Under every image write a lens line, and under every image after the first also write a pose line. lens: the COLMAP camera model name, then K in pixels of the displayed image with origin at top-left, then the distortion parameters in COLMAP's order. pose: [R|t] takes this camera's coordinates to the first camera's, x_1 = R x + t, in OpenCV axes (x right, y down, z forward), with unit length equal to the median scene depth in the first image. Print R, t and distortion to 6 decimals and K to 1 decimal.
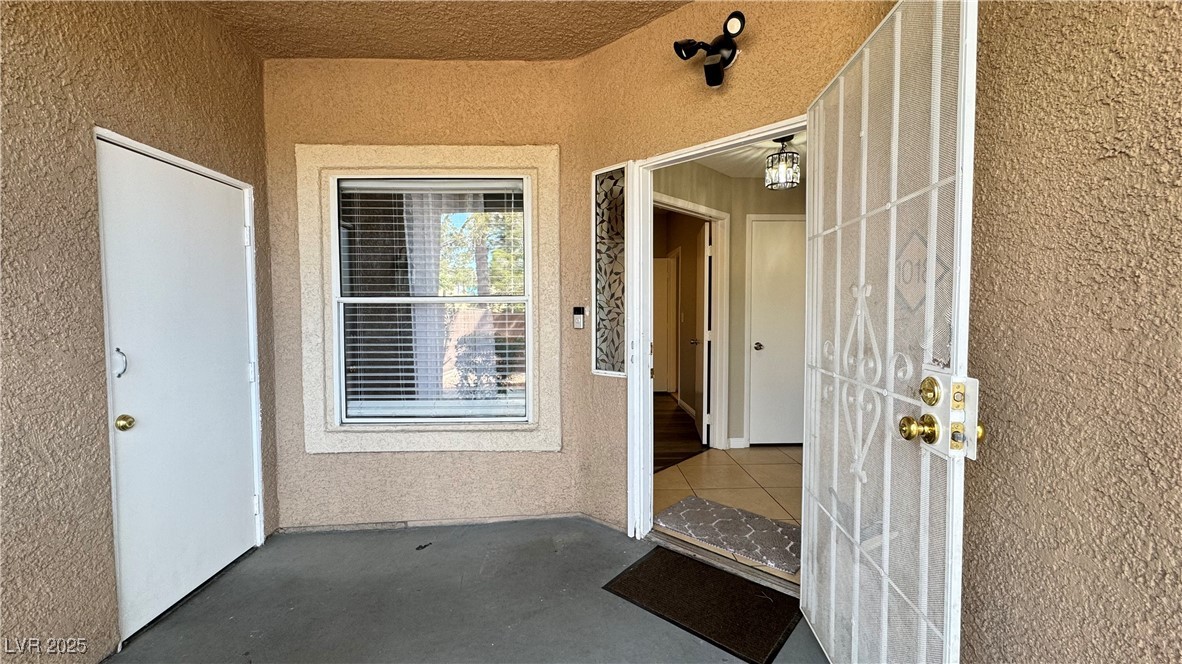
lens RADIAL K [[469.1, 0, 591.0], [0, 469.1, 332.0], [0, 0, 1]] dist [-0.001243, -0.000455]
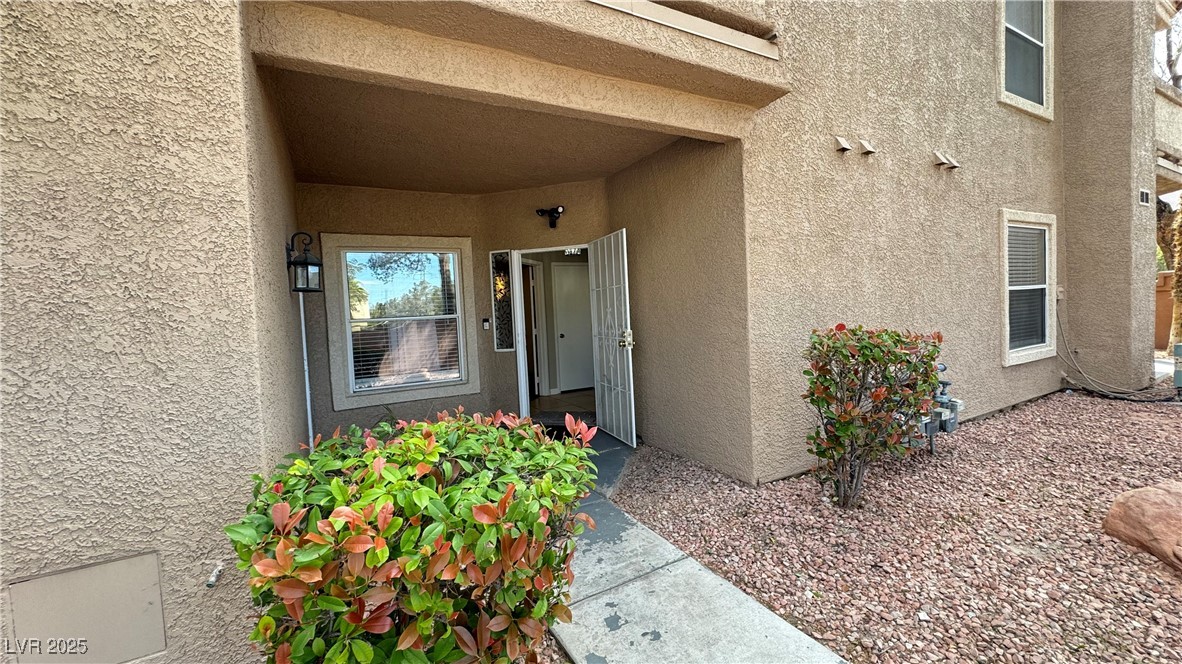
lens RADIAL K [[469.1, 0, 591.0], [0, 469.1, 332.0], [0, 0, 1]] dist [-0.001243, -0.000455]
pose [[0.888859, -0.060686, 0.454145, -0.712638], [0.066456, 0.997784, 0.003263, 0.035197], [-0.453337, 0.027281, 0.890922, -1.288223]]
